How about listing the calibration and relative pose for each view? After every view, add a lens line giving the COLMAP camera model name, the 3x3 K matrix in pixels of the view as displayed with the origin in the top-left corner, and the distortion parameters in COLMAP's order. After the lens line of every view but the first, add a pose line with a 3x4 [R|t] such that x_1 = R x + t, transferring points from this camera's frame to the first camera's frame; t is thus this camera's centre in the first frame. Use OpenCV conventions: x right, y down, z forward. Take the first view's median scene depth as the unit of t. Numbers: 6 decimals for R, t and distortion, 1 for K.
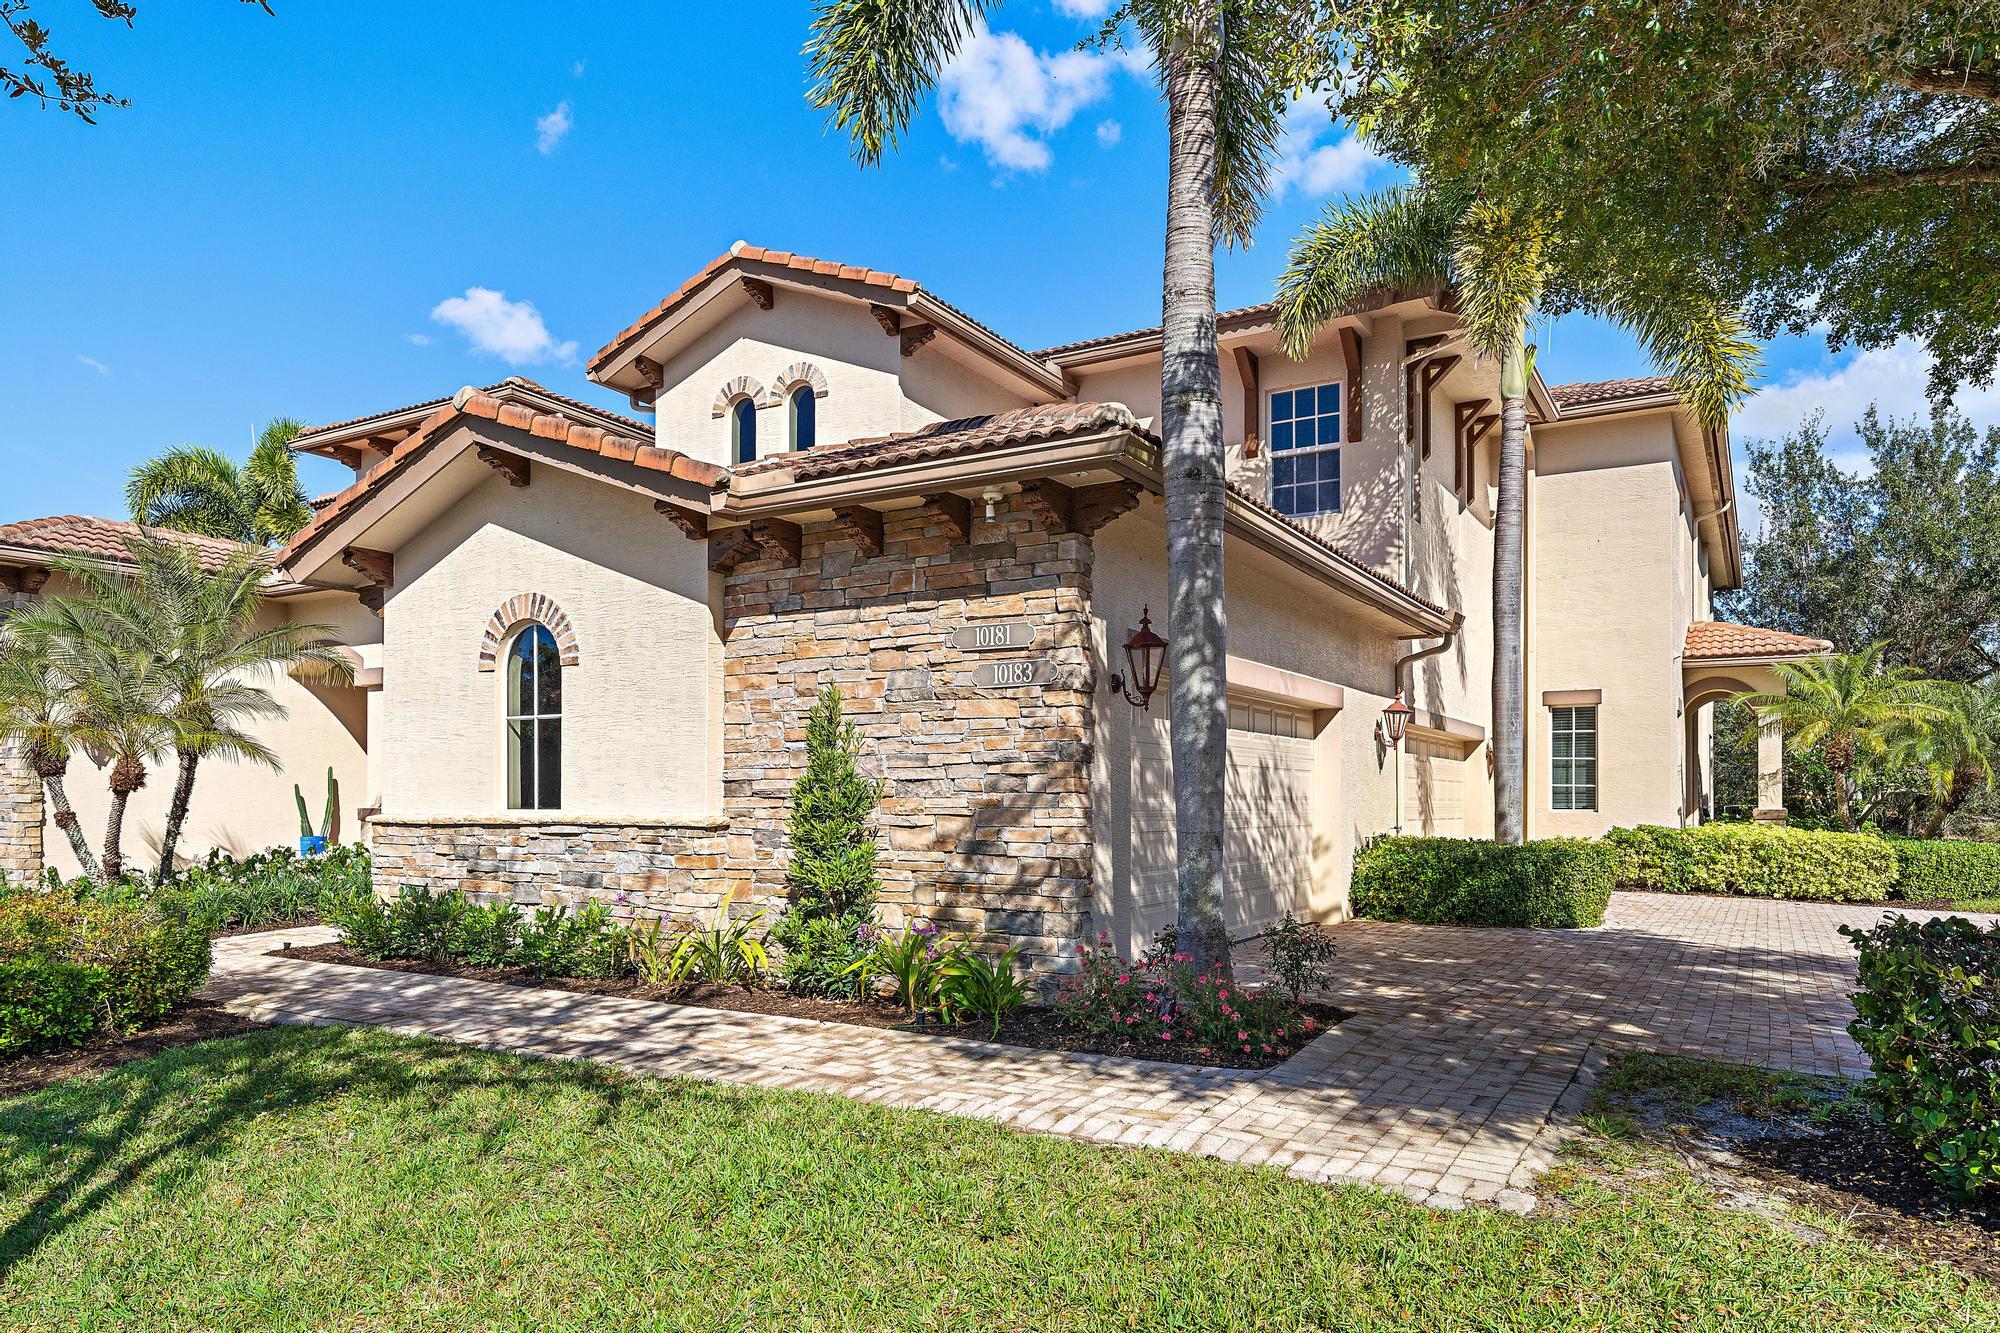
lens RADIAL K [[1281.3, 0, 1001.6], [0, 1281.3, 662.2], [0, 0, 1]] dist [-0.001264, 0.000954]
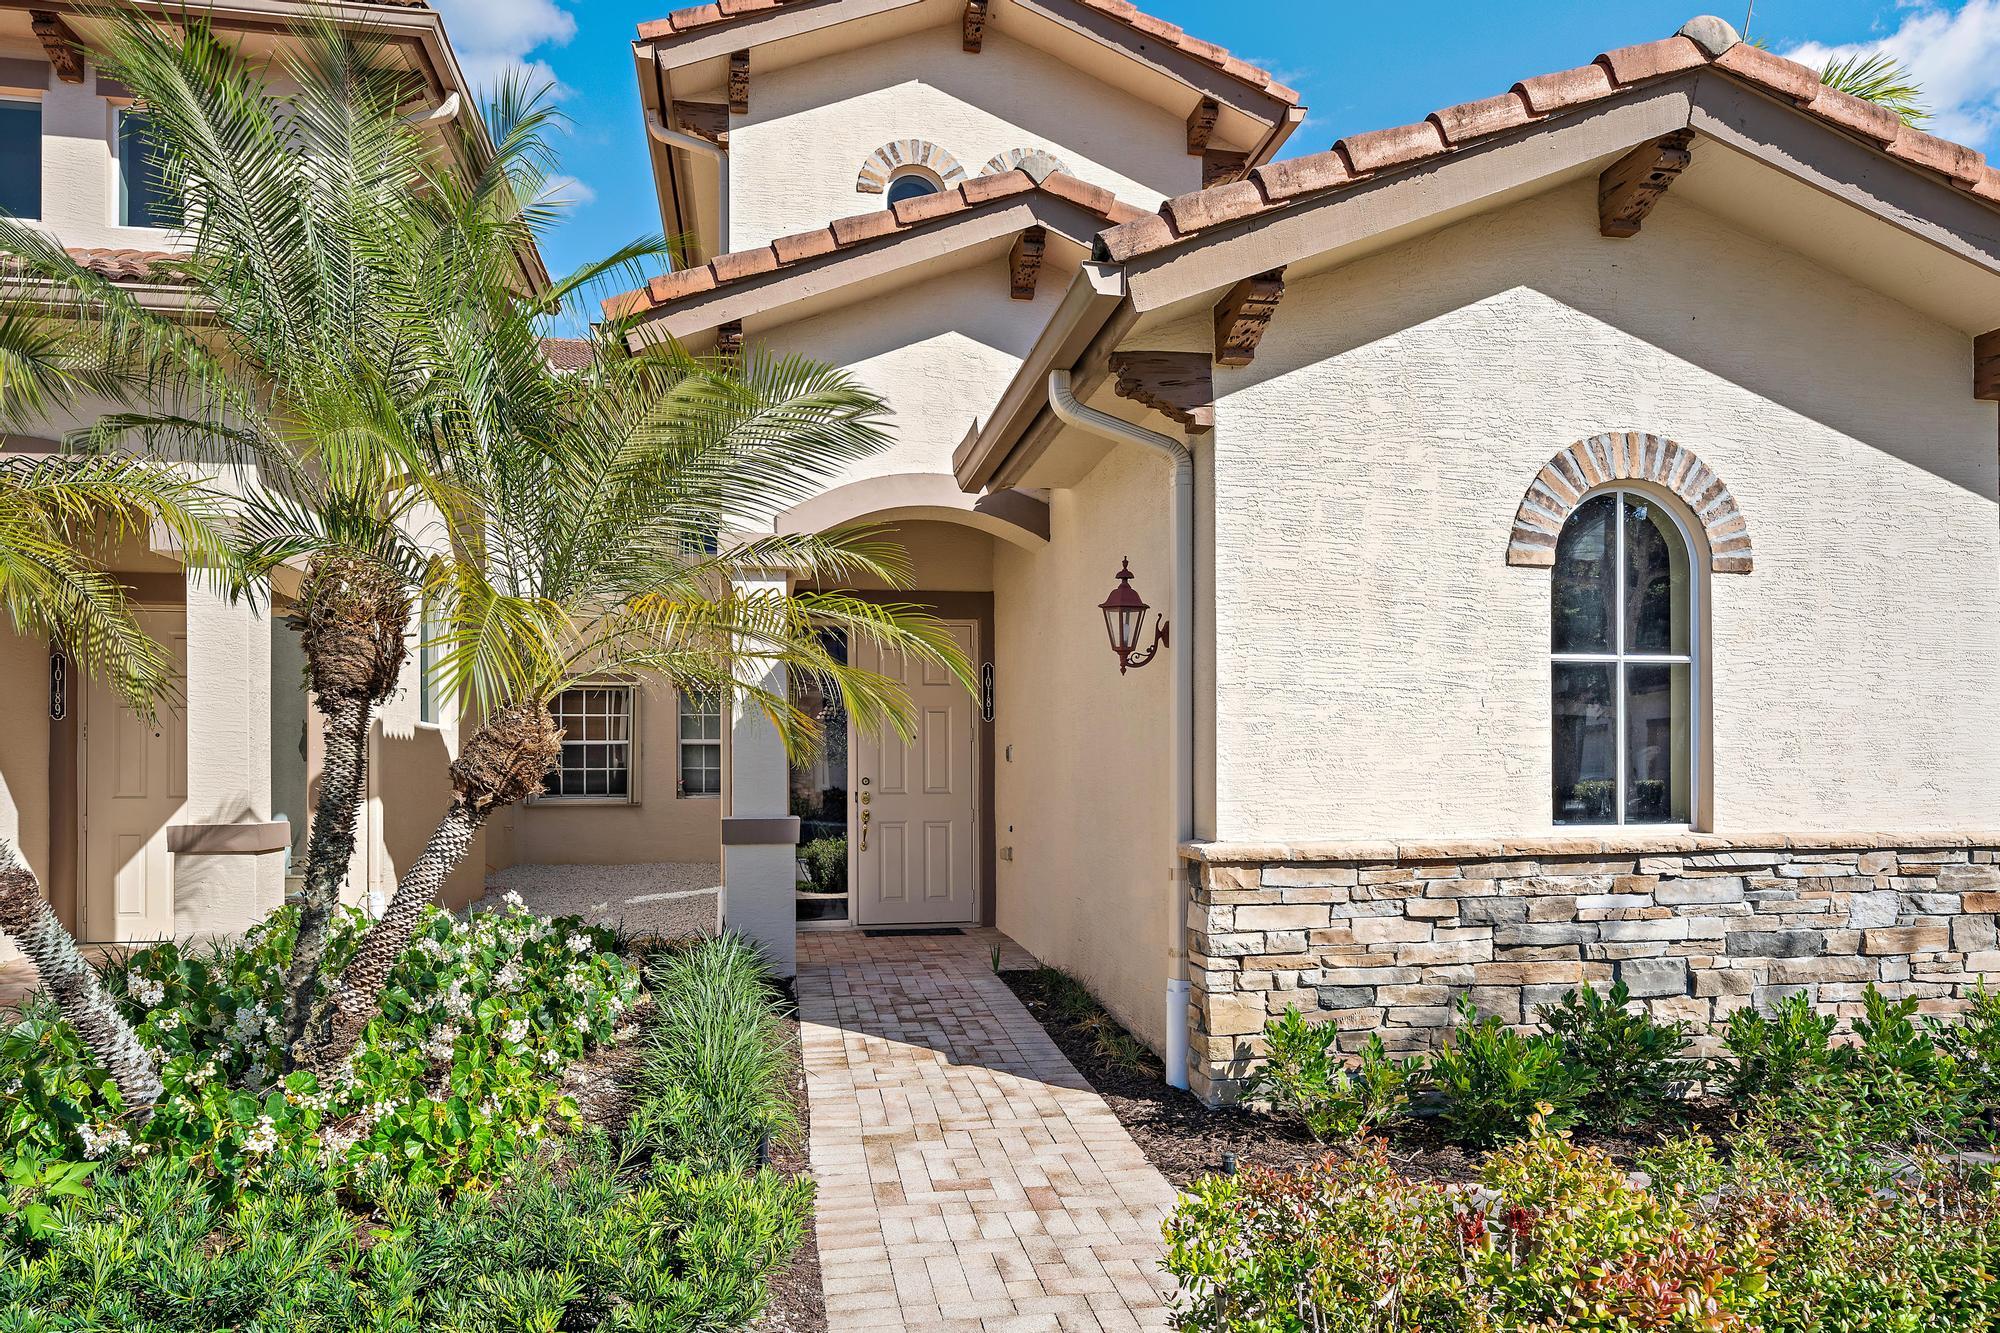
lens RADIAL K [[1281.3, 0, 1000.0], [0, 1281.3, 675.9], [0, 0, 1]] dist [-0.001264, 0.000954]
pose [[0.751391, 0.049181, 0.658022, -0.941991], [-0.065999, 0.997819, 0.000786, 0.068672], [-0.656548, -0.044020, 0.752998, 0.770205]]
